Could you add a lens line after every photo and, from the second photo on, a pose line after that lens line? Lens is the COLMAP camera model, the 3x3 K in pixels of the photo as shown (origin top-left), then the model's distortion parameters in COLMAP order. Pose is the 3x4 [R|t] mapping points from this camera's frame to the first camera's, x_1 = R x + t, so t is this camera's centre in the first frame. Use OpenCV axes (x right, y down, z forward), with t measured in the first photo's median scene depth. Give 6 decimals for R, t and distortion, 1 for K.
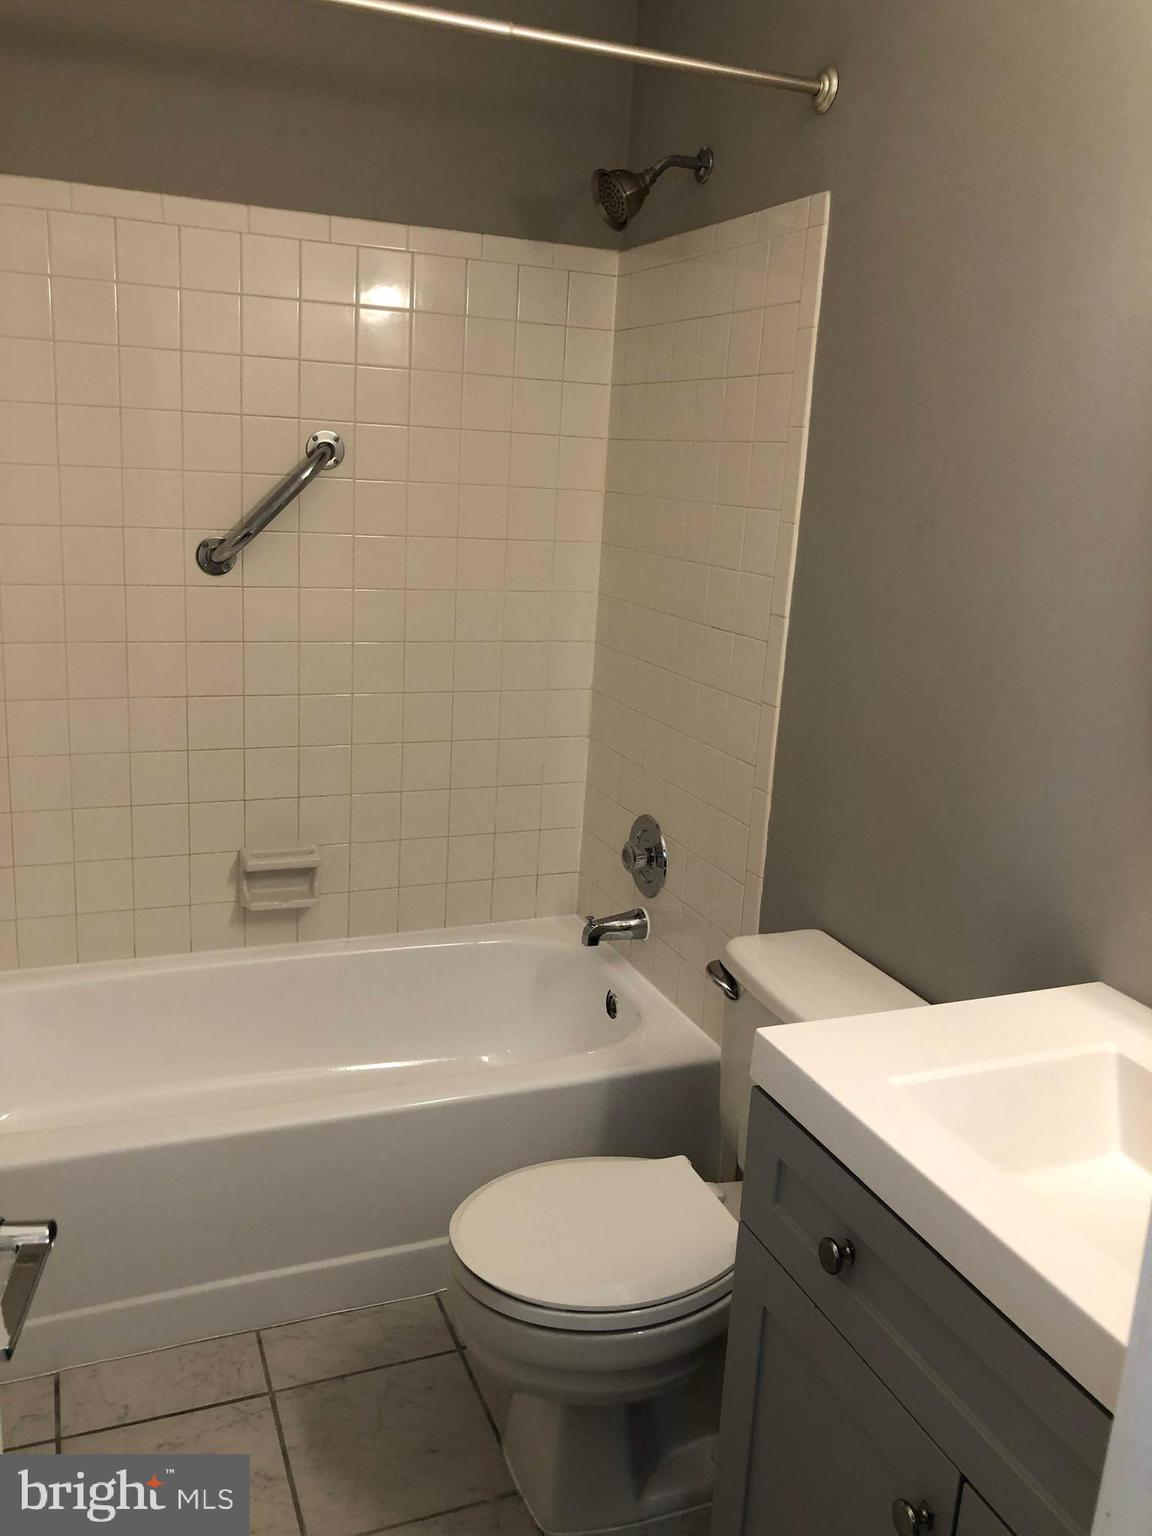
lens RADIAL K [[1265.9, 0, 583.2], [0, 1265.9, 766.4], [0, 0, 1]] dist [0.034310, -0.023187]
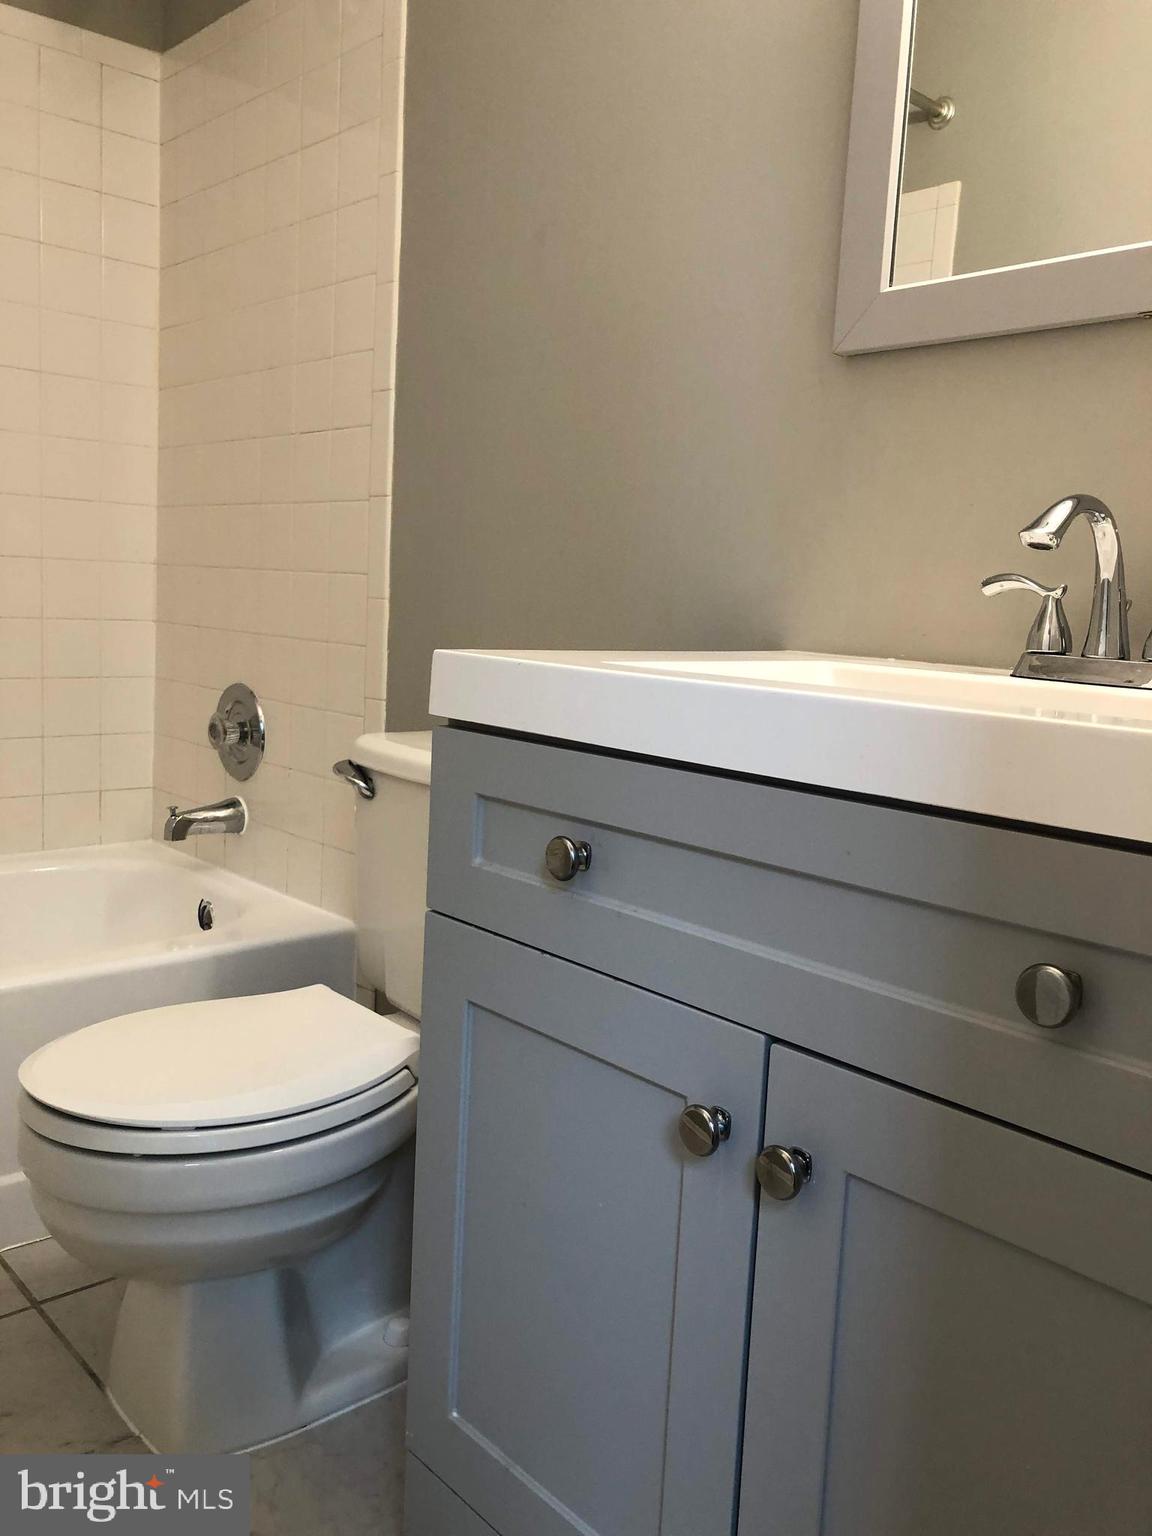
lens RADIAL K [[1265.9, 0, 578.1], [0, 1265.9, 767.5], [0, 0, 1]] dist [0.034310, -0.023187]
pose [[0.937942, -0.053224, 0.342685, -0.029986], [0.088766, 0.992080, -0.088871, 0.191788], [-0.335241, 0.113774, 0.935237, 0.124134]]
